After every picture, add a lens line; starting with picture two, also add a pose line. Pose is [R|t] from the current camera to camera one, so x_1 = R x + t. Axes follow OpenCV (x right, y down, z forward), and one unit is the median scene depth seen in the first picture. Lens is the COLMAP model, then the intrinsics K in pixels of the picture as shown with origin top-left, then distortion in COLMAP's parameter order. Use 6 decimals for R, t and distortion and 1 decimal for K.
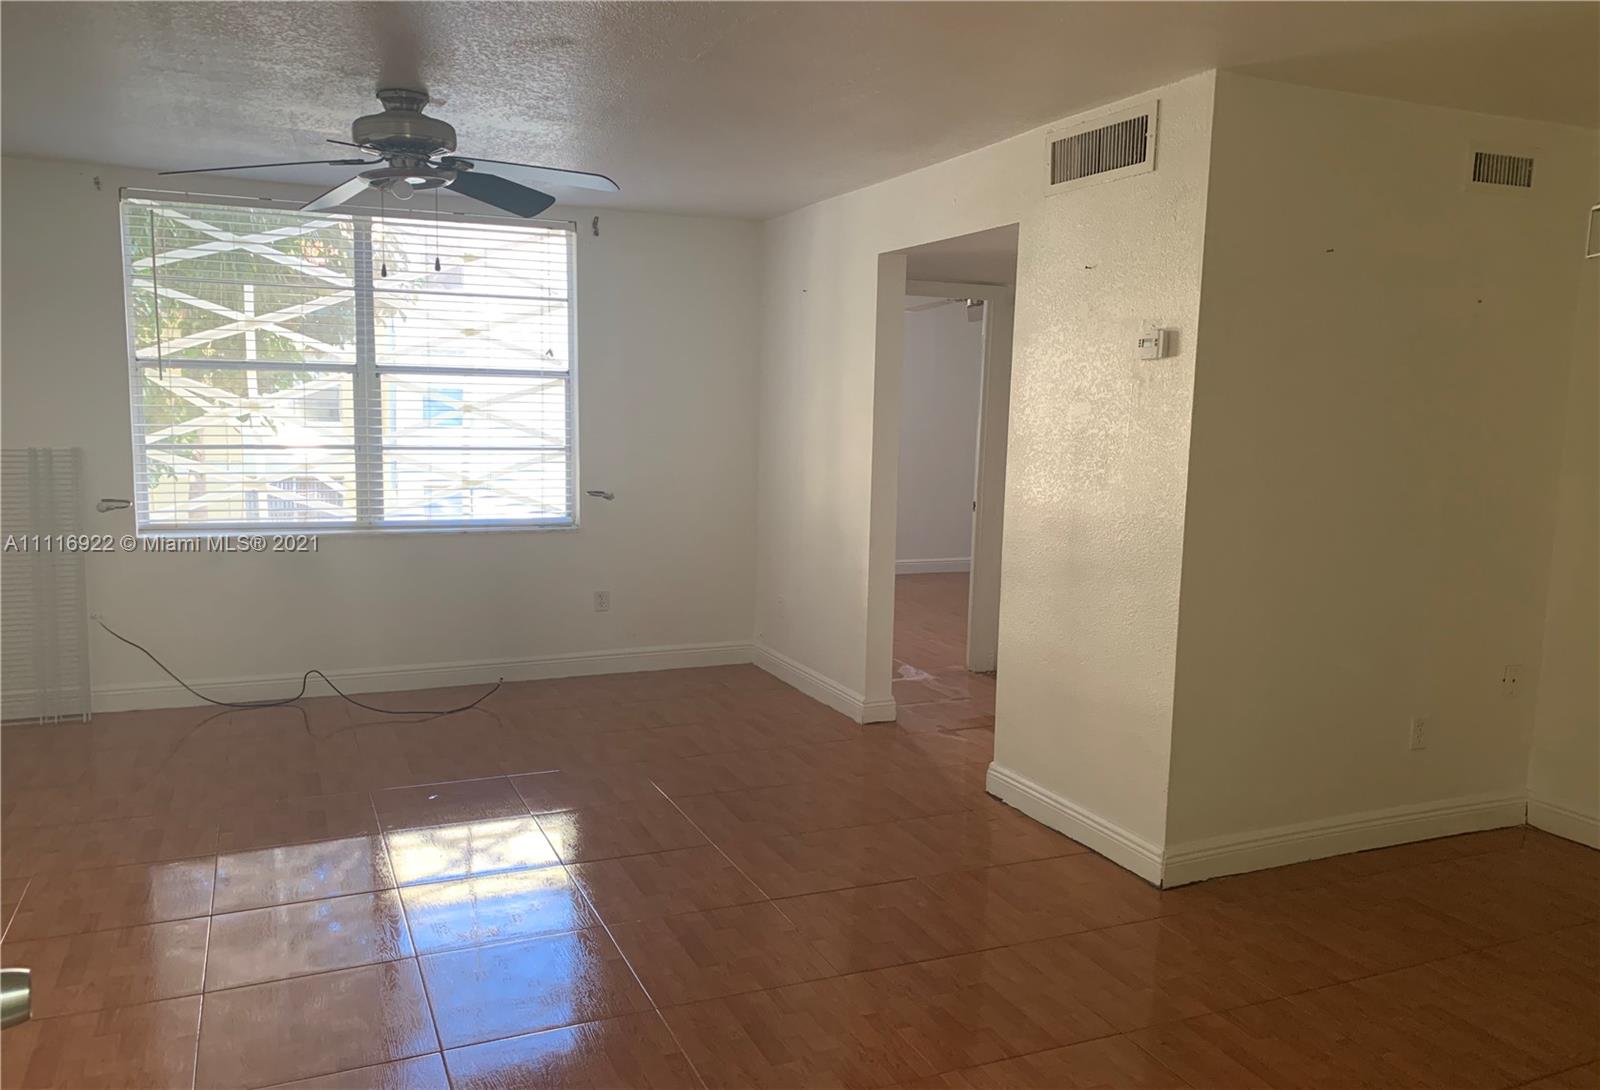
lens RADIAL K [[1217.4, 0, 800.4], [0, 1217.4, 573.6], [0, 0, 1]] dist [0.012651, -0.001918]
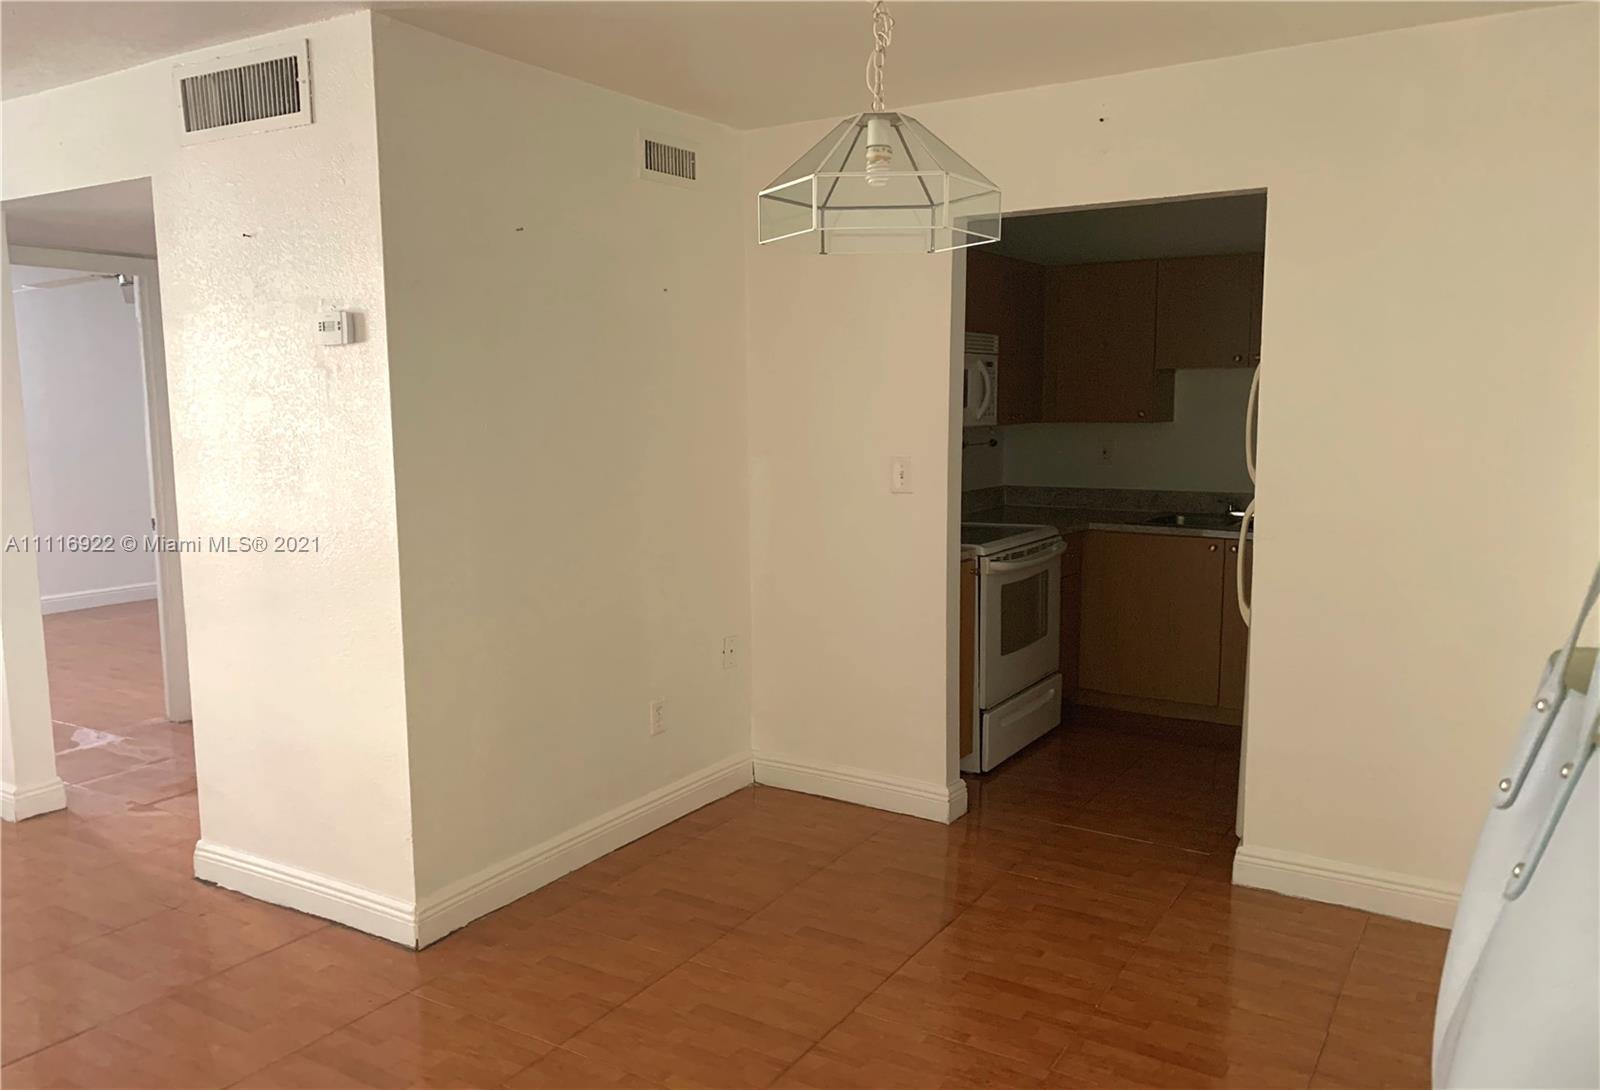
lens RADIAL K [[1217.4, 0, 800.4], [0, 1217.4, 573.6], [0, 0, 1]] dist [0.012651, -0.001918]
pose [[0.820135, -0.106319, 0.562206, 0.051894], [0.102421, 0.993993, 0.038565, -0.014695], [-0.562929, 0.025953, 0.826098, 0.102981]]
